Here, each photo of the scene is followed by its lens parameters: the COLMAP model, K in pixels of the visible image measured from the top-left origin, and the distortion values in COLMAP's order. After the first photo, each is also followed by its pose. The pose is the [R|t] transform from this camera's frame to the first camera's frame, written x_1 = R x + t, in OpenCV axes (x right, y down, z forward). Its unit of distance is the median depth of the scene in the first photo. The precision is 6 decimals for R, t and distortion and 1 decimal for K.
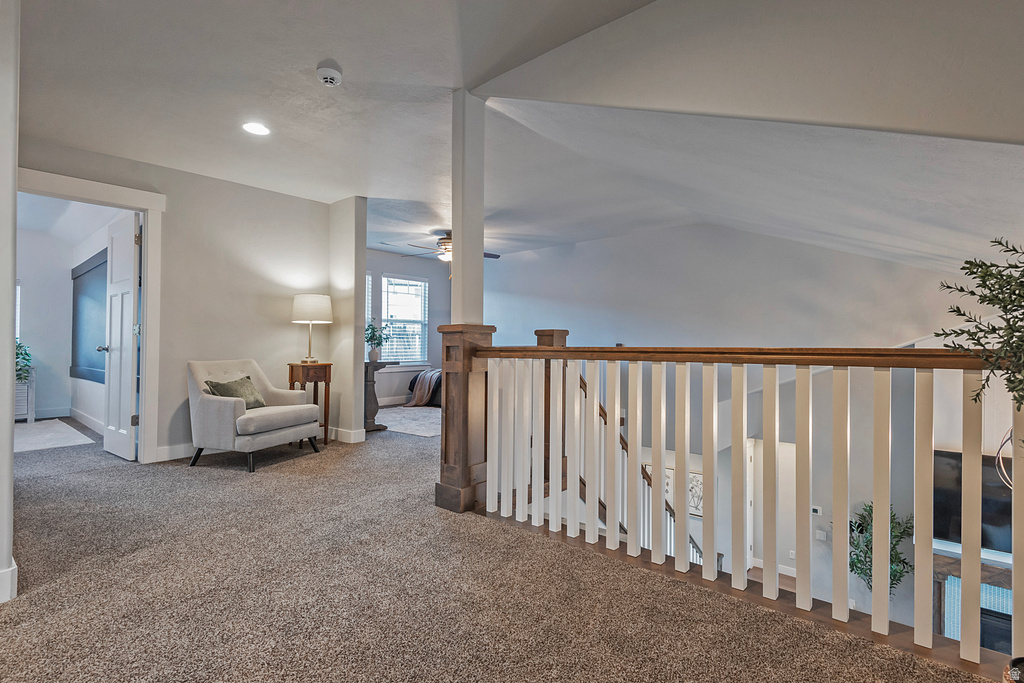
lens RADIAL K [[487.0, 0, 513.4], [0, 487.0, 344.8], [0, 0, 1]] dist [-0.005429, -0.000776]
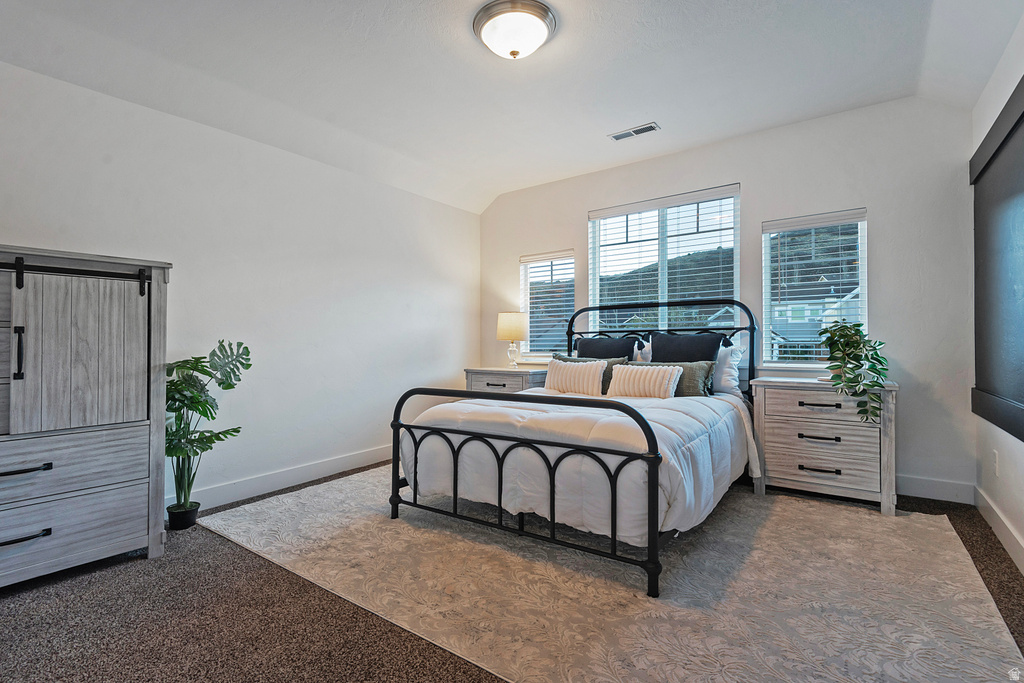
lens RADIAL K [[487.0, 0, 511.1], [0, 487.0, 340.9], [0, 0, 1]] dist [-0.005429, -0.000776]
pose [[0.084153, -0.010956, -0.996393, -0.418133], [0.011828, 0.999880, -0.009996, 0.001942], [0.996383, -0.010944, 0.084273, 0.446577]]
